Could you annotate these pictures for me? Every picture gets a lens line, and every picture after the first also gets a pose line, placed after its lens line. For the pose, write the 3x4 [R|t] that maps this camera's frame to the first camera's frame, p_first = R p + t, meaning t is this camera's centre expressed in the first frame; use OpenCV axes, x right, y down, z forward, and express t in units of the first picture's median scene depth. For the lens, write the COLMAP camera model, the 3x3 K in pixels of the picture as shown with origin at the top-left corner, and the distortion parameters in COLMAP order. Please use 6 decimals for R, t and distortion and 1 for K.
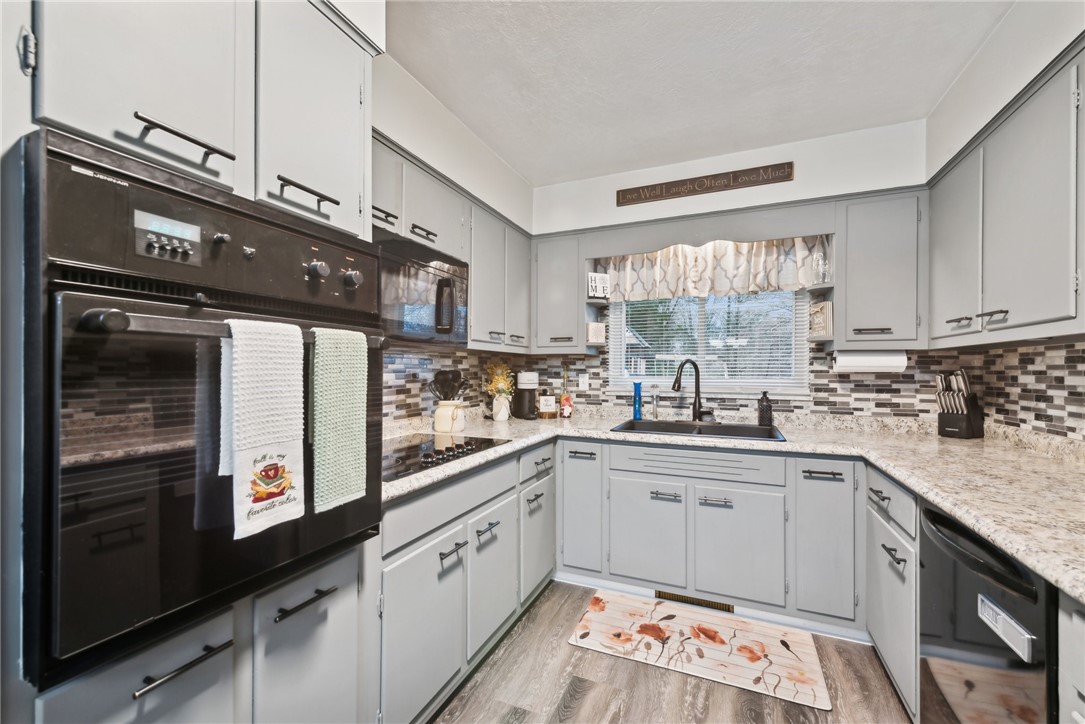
lens RADIAL K [[442.7, 0, 543.2], [0, 442.7, 368.6], [0, 0, 1]] dist [0.016320, -0.000240]
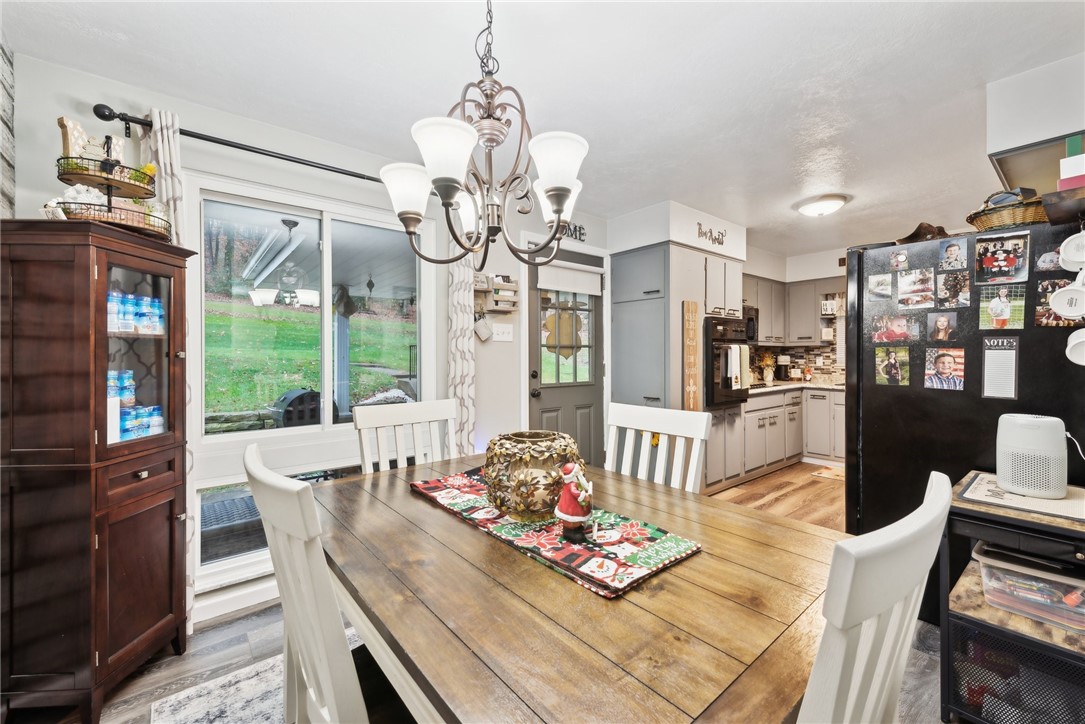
lens RADIAL K [[442.7, 0, 541.5], [0, 442.7, 355.2], [0, 0, 1]] dist [0.016320, -0.000240]
pose [[0.888289, -0.007757, -0.459219, -0.081807], [0.009858, 0.999949, 0.002178, -0.008924], [0.459179, -0.006462, 0.888320, -1.159284]]
